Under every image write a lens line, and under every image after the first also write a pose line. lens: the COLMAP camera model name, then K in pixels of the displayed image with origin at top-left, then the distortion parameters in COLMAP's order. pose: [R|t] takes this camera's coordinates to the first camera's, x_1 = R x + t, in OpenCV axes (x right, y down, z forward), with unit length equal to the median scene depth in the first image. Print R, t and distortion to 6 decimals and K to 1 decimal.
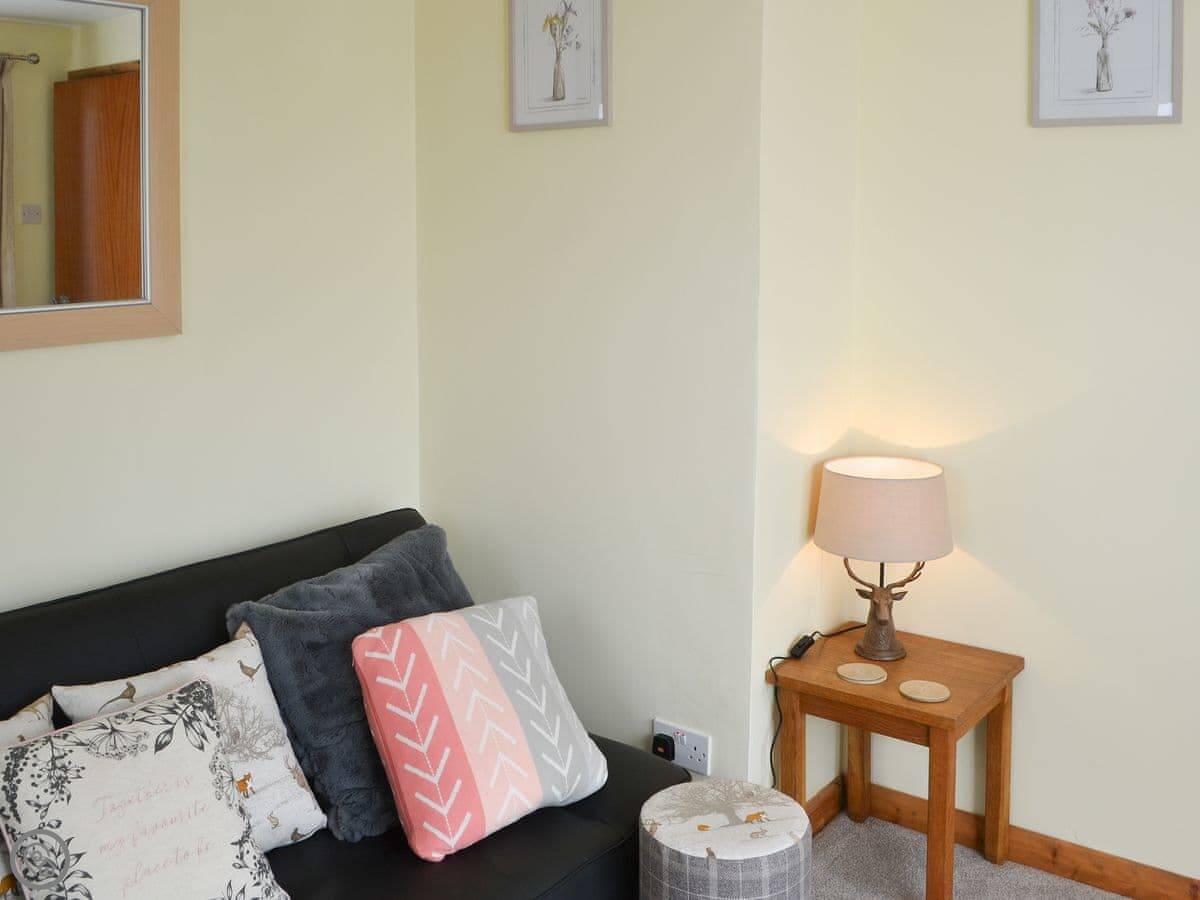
lens RADIAL K [[1190.1, 0, 600.0], [0, 1190.1, 450.0], [0, 0, 1]] dist [-0.065249, -0.019873]
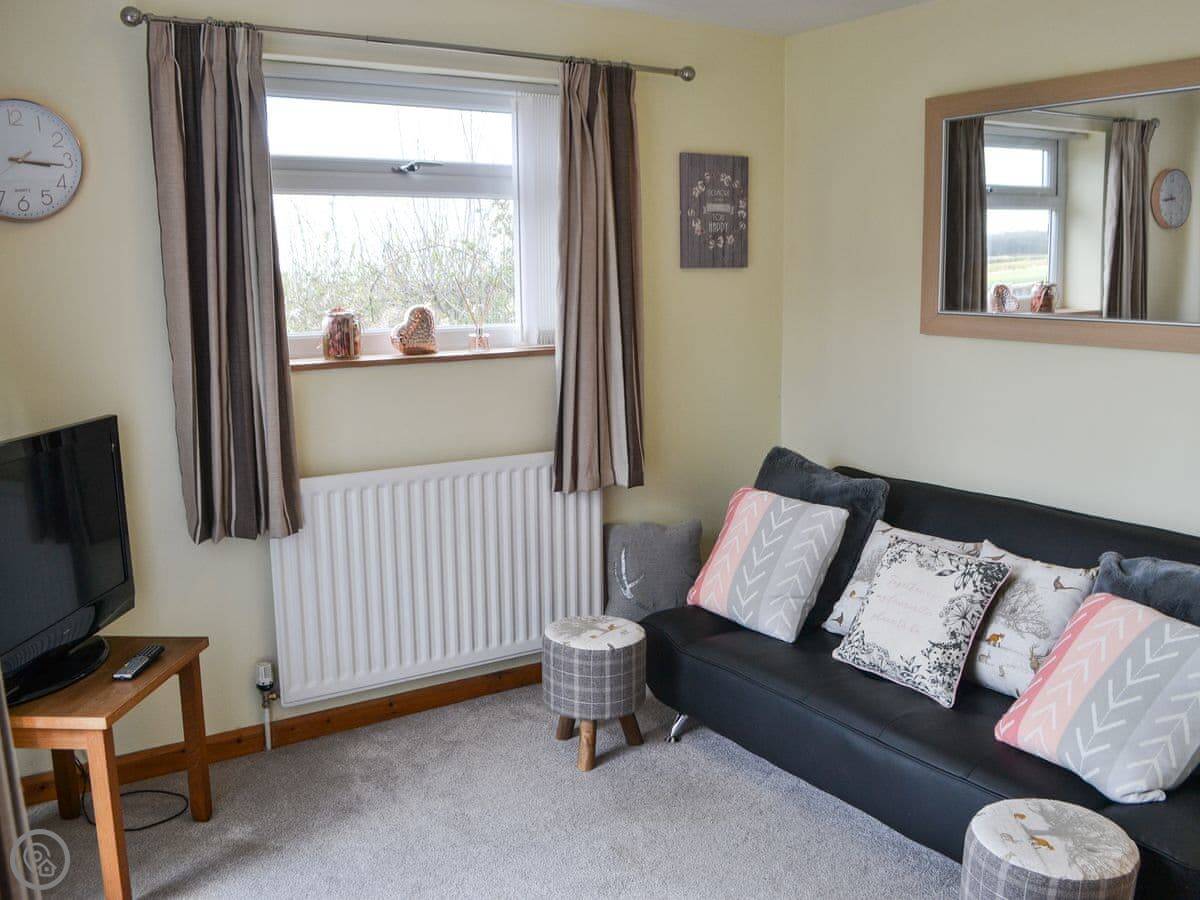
lens RADIAL K [[1079.1, 0, 600.0], [0, 1079.1, 450.0], [0, 0, 1]] dist [-0.004924, -0.005930]
pose [[-0.329657, 0.157108, -0.930937, 1.118375], [-0.169608, 0.960159, 0.222100, -0.173902], [0.928741, 0.231112, -0.289876, 0.847131]]
